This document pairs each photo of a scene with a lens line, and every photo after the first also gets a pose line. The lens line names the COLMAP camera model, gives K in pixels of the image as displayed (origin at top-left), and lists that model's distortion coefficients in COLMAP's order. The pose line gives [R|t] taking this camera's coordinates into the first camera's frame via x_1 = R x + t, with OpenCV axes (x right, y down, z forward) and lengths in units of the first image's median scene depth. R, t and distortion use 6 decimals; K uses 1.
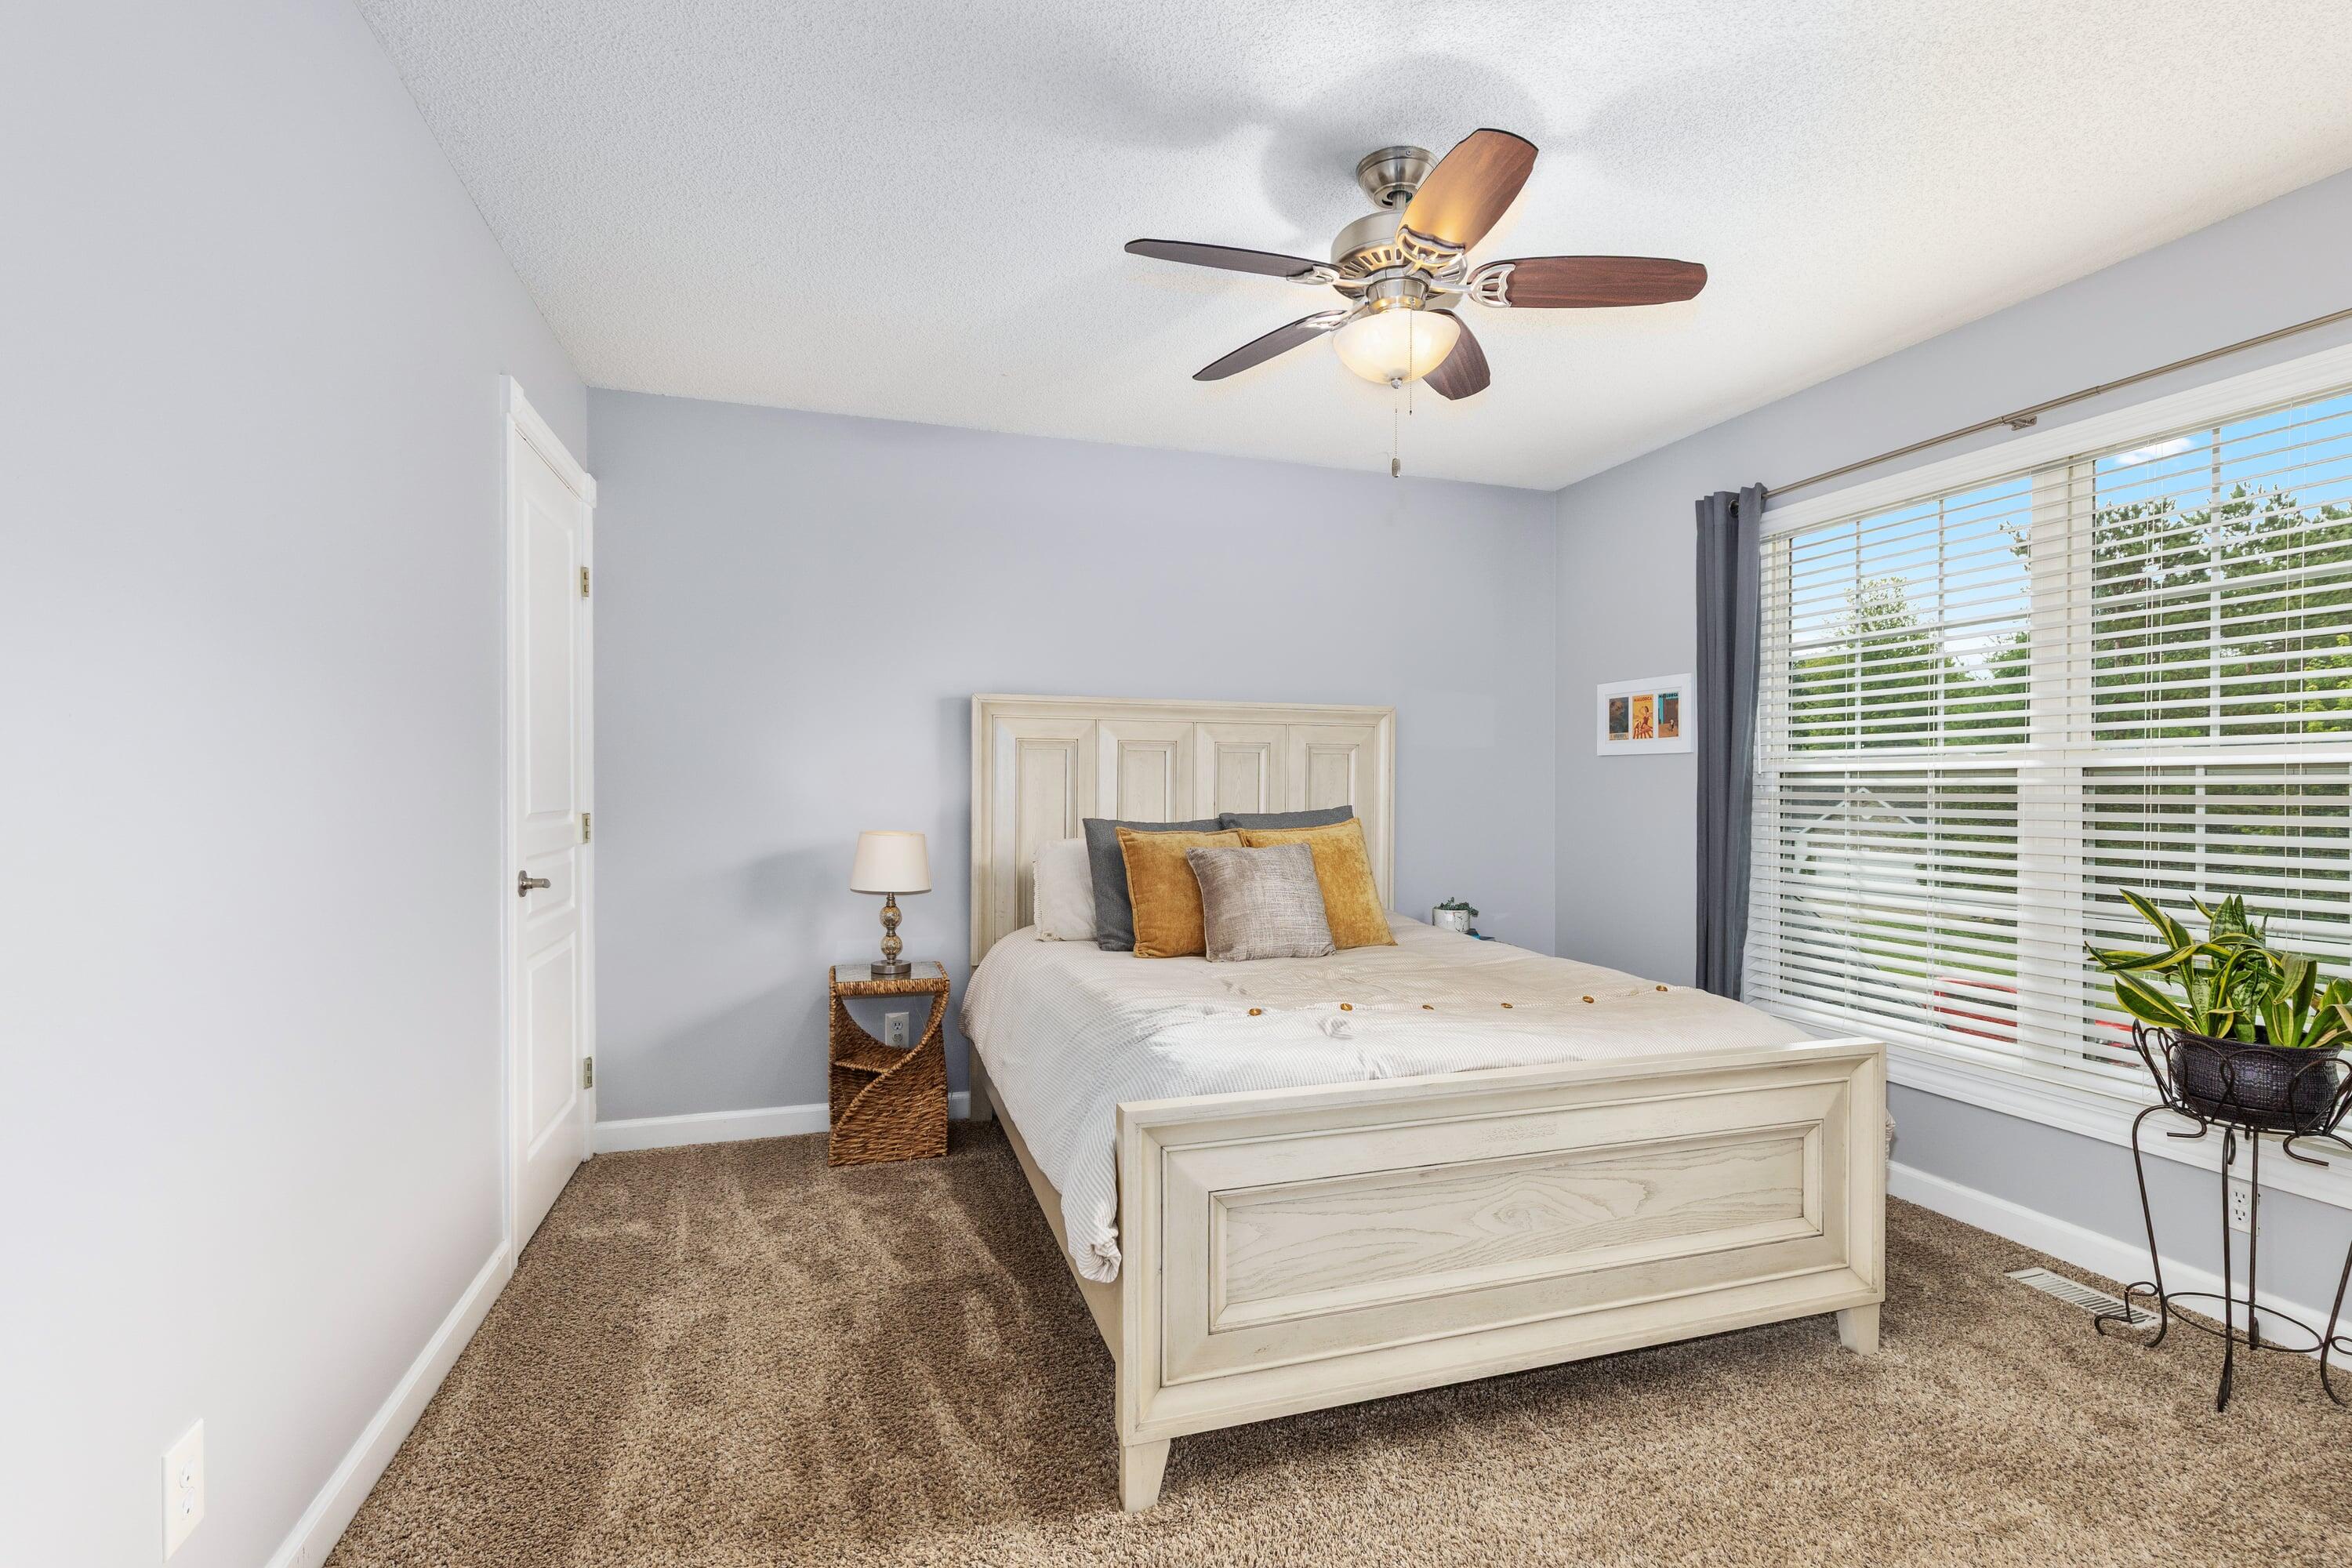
lens RADIAL K [[1118.0, 0, 1196.7], [0, 1118.0, 788.9], [0, 0, 1]] dist [-0.006632, 0.000887]
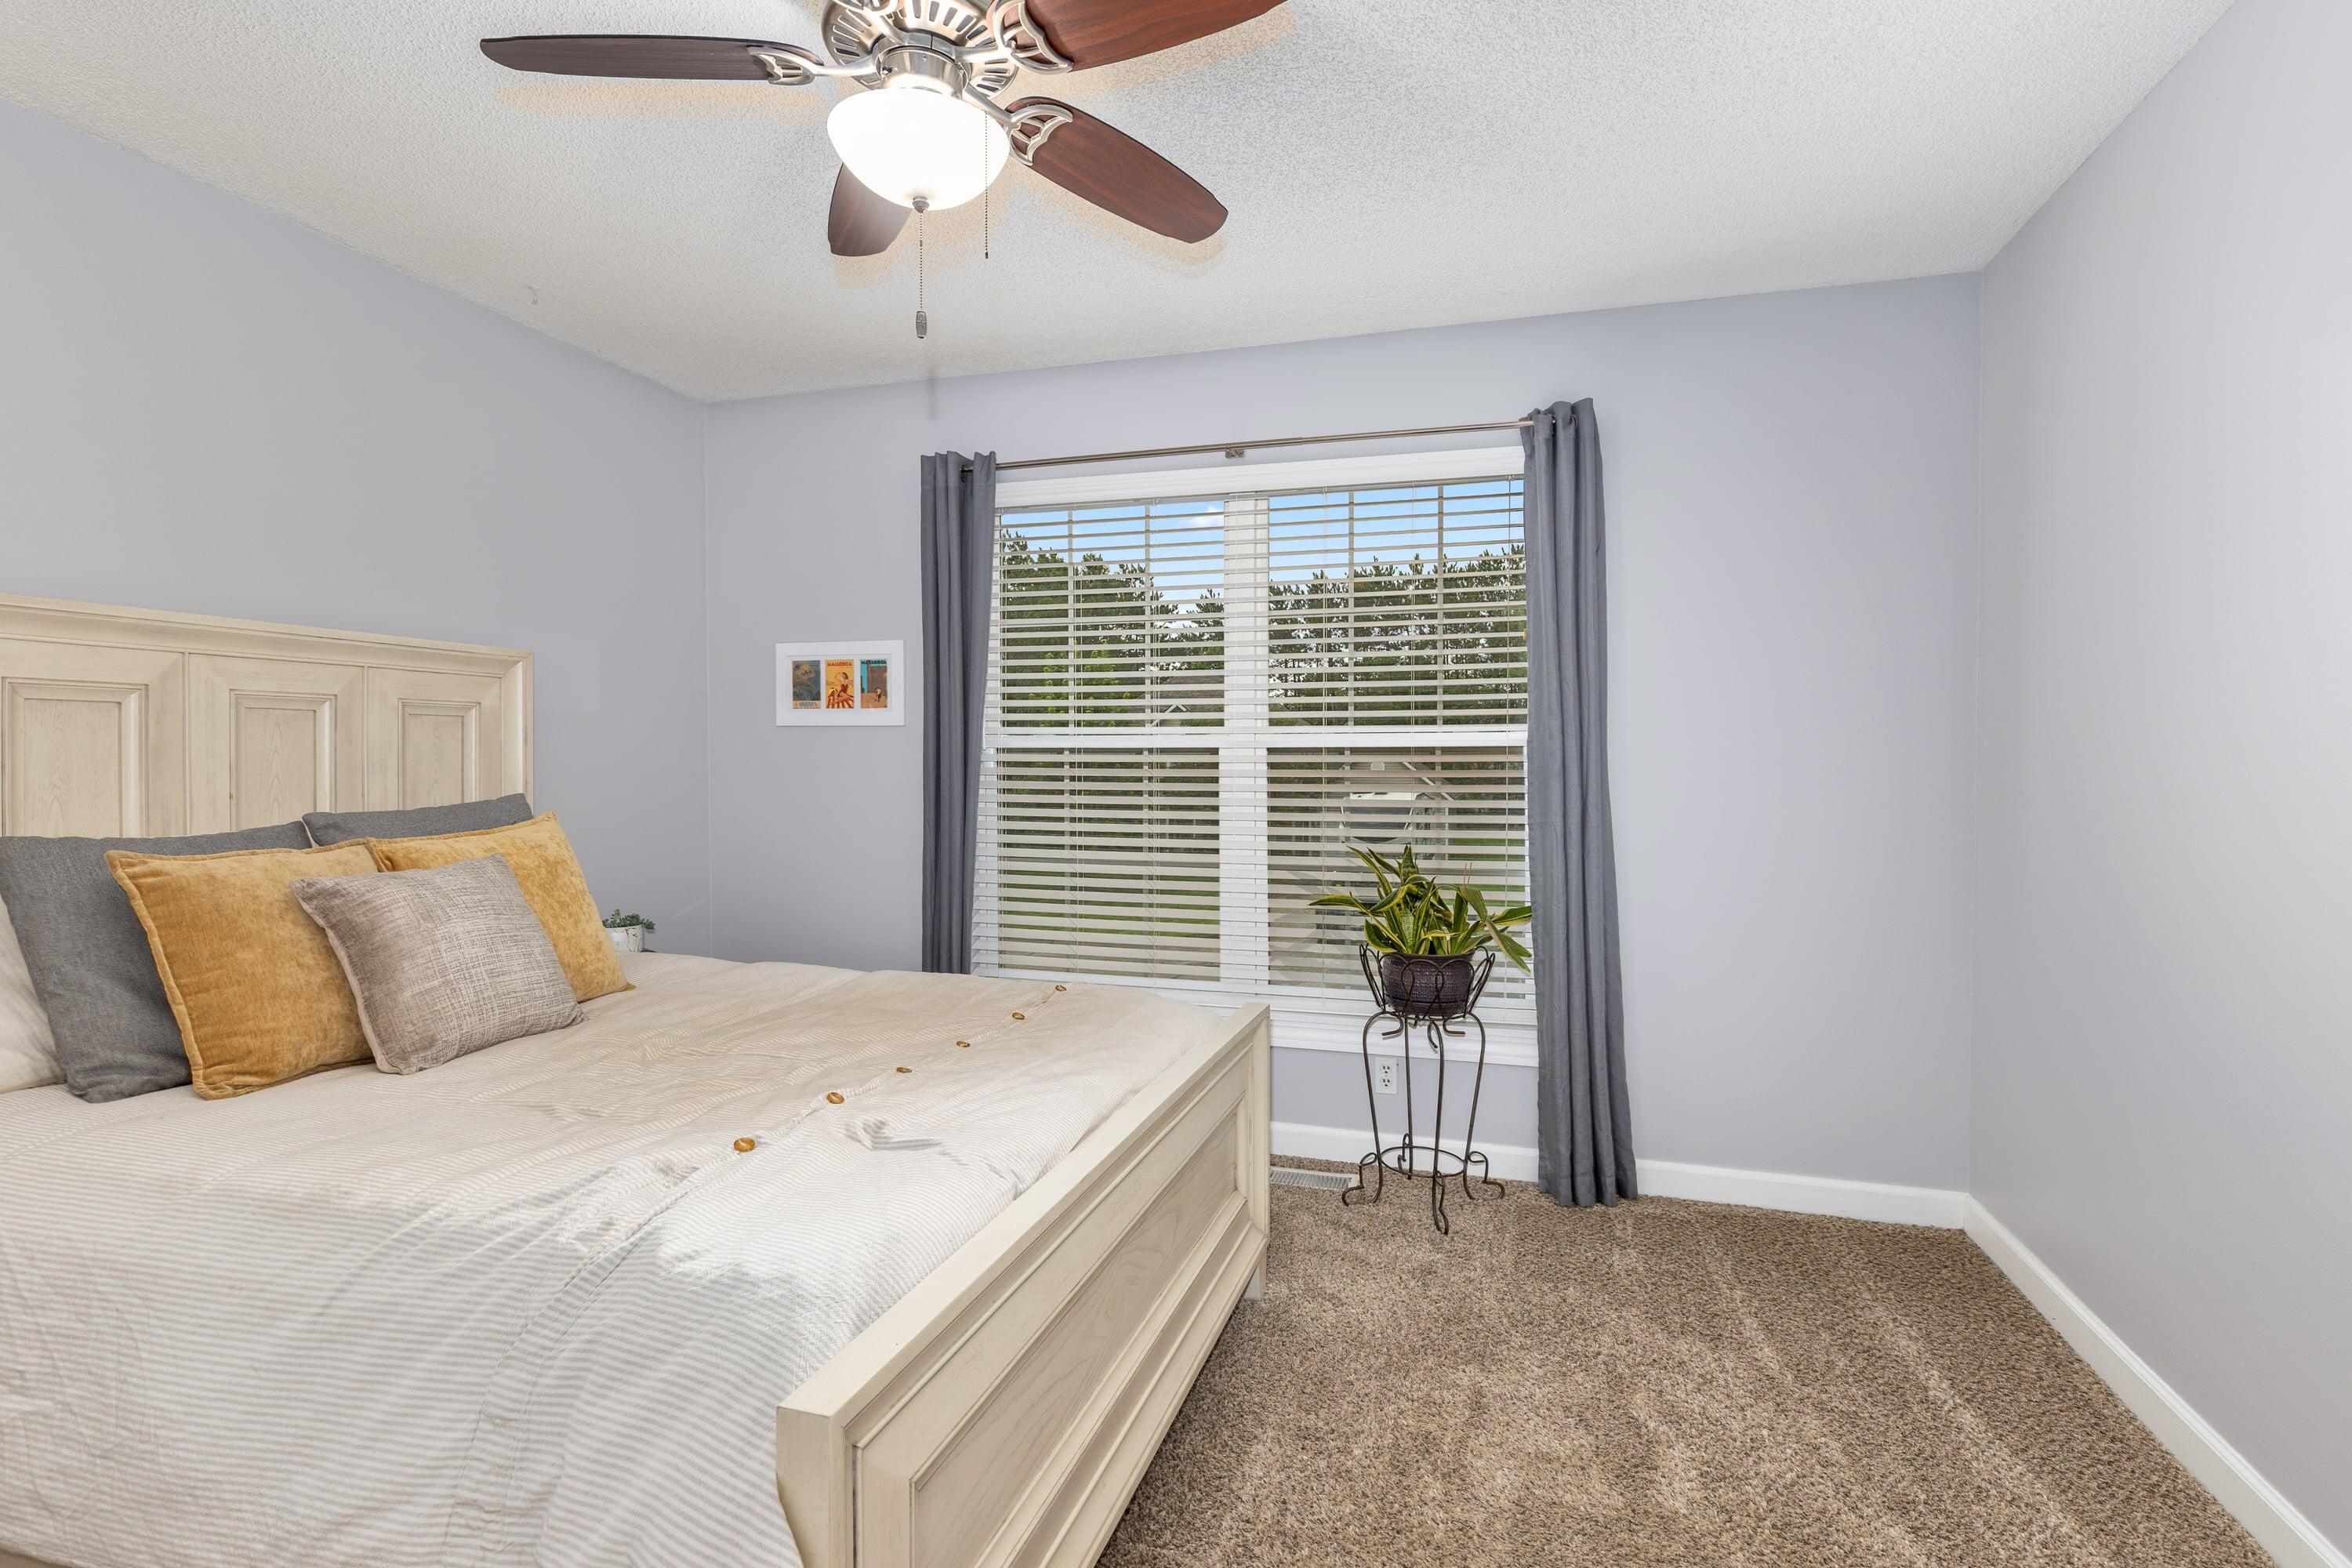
lens RADIAL K [[1118.0, 0, 1187.1], [0, 1118.0, 773.2], [0, 0, 1]] dist [-0.006632, 0.000887]
pose [[0.558865, -0.013759, 0.829145, -0.223588], [-0.000836, 0.999852, 0.017155, -0.010682], [-0.829258, -0.010281, 0.558771, 0.323003]]
